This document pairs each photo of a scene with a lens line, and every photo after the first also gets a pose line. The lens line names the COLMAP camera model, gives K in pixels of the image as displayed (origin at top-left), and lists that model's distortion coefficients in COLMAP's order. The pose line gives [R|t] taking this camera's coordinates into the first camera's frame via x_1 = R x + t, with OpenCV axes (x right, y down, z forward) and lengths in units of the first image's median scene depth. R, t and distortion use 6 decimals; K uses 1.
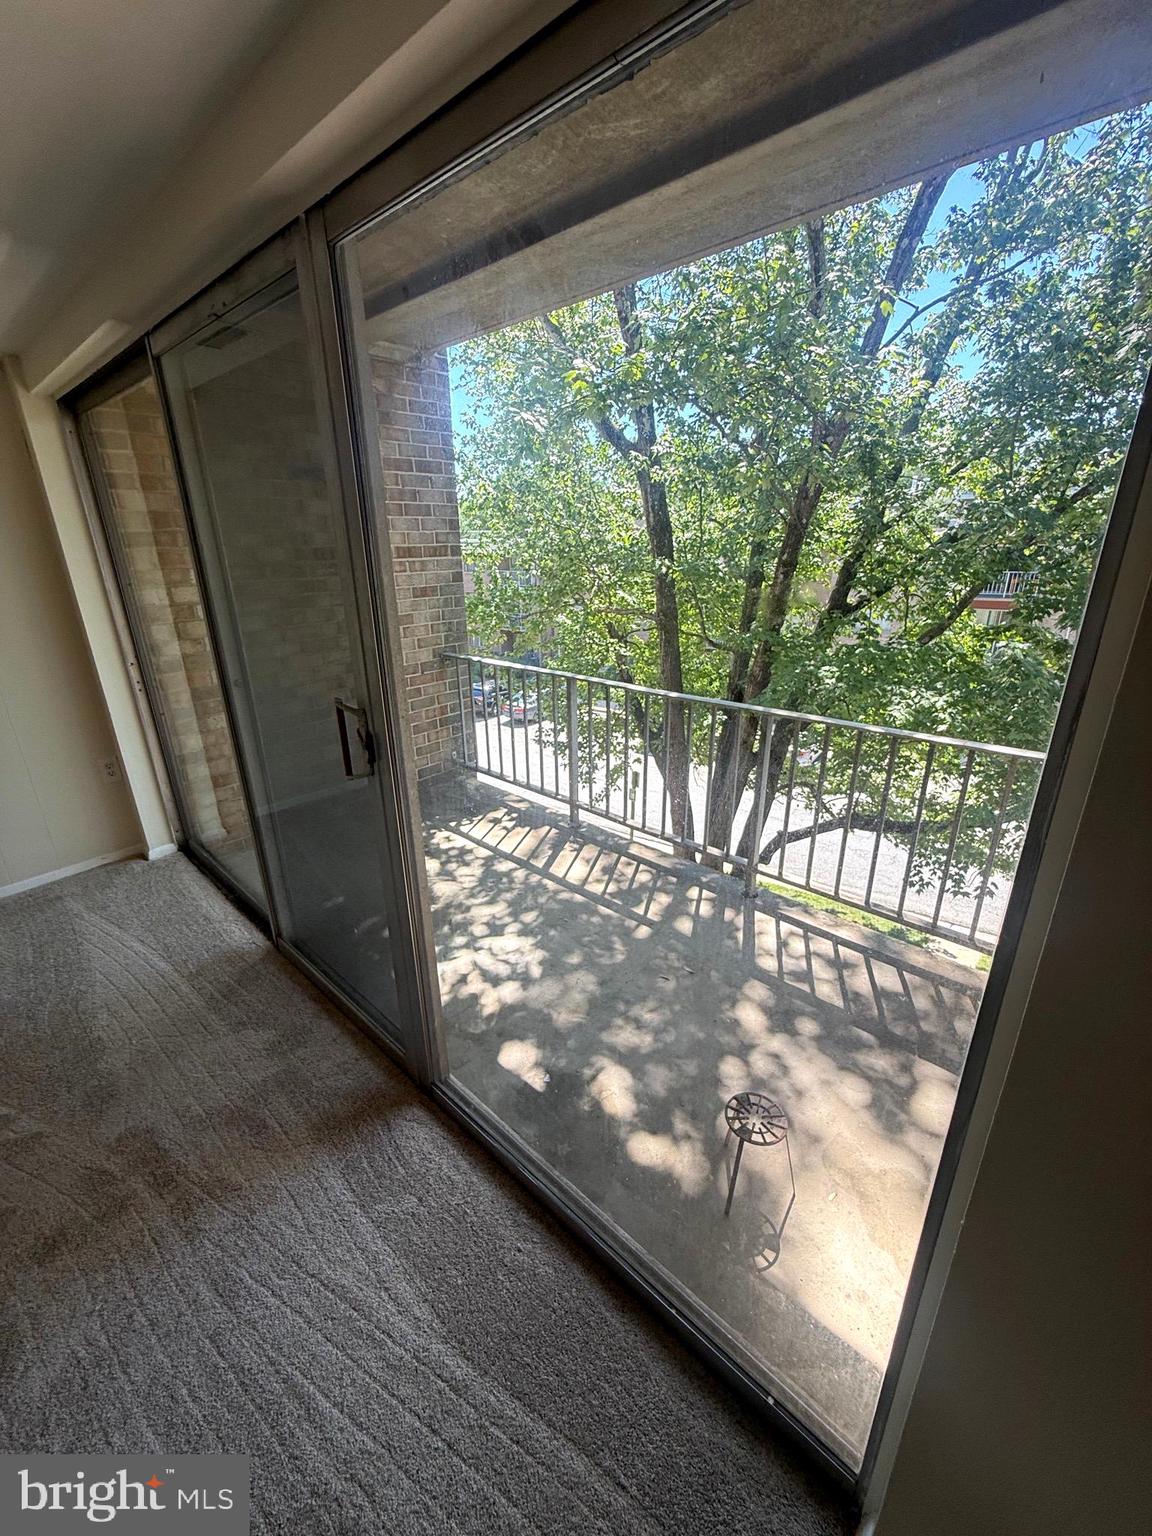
lens RADIAL K [[618.1, 0, 576.0], [0, 618.1, 768.0], [0, 0, 1]] dist [-0.000695, -0.000023]
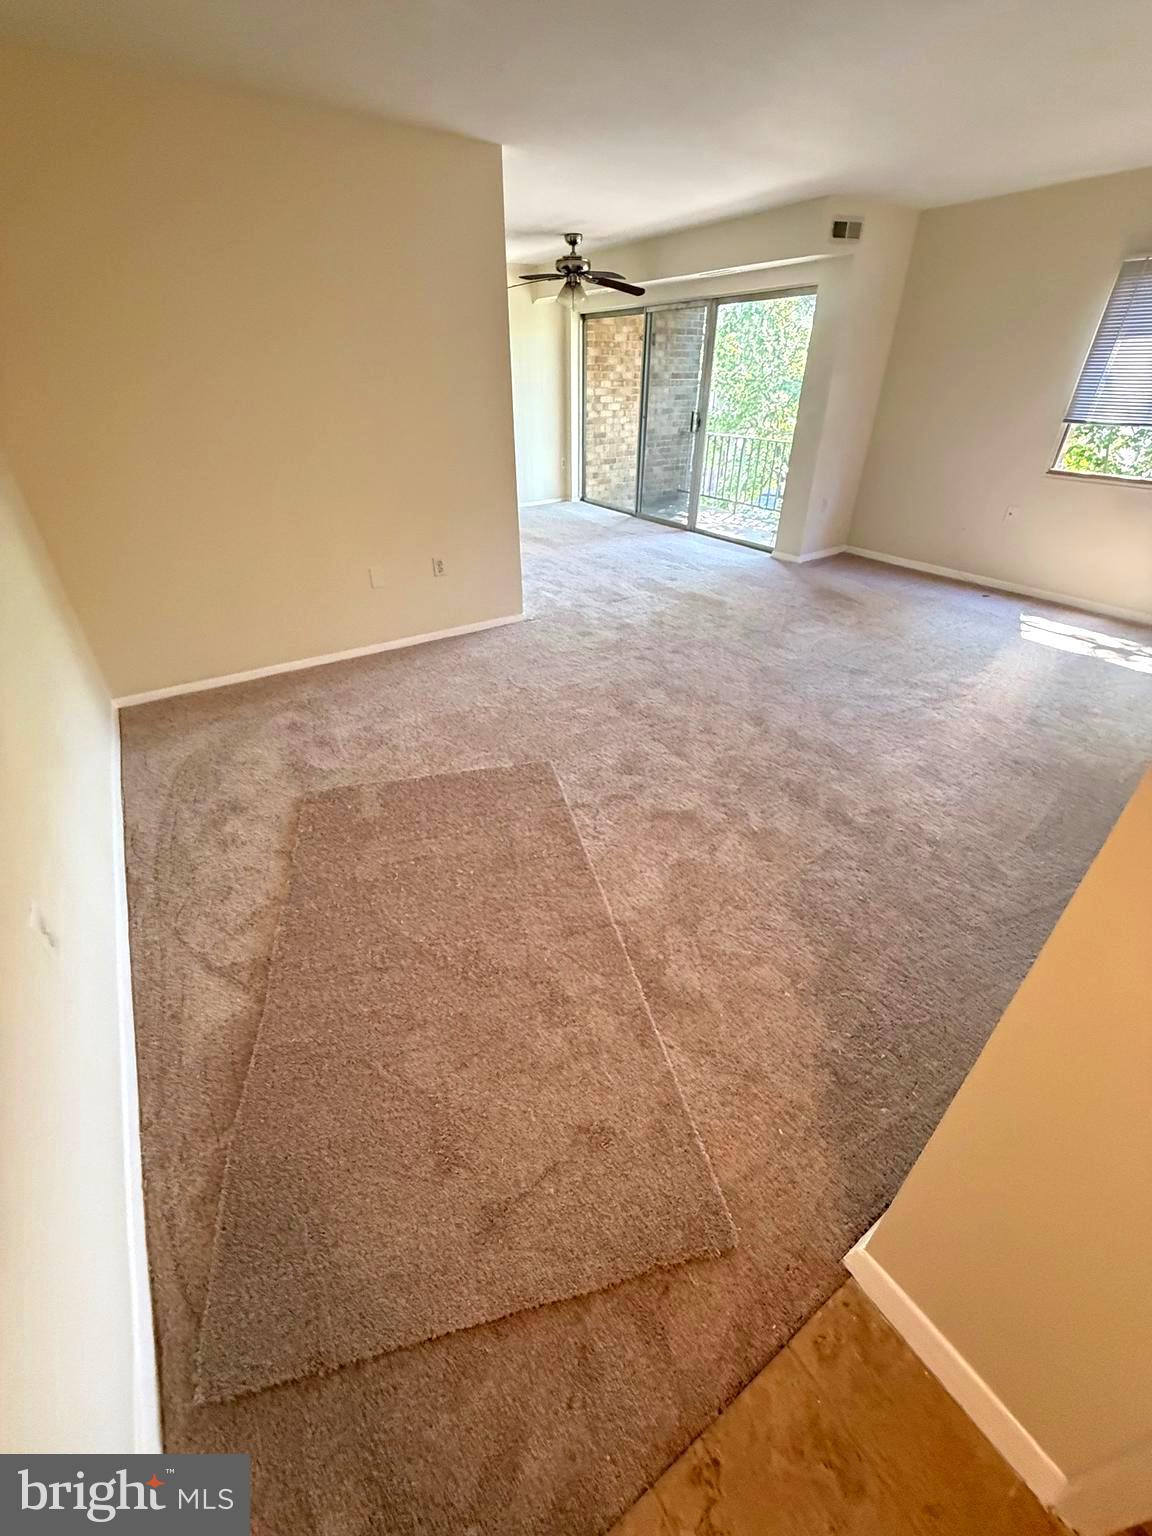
lens RADIAL K [[618.1, 0, 576.0], [0, 618.1, 768.0], [0, 0, 1]] dist [-0.000695, -0.000023]
pose [[0.969950, 0.142656, -0.197097, 0.013279], [-0.096884, 0.969540, 0.224958, 0.677070], [0.223185, -0.199103, 0.954226, -1.811736]]
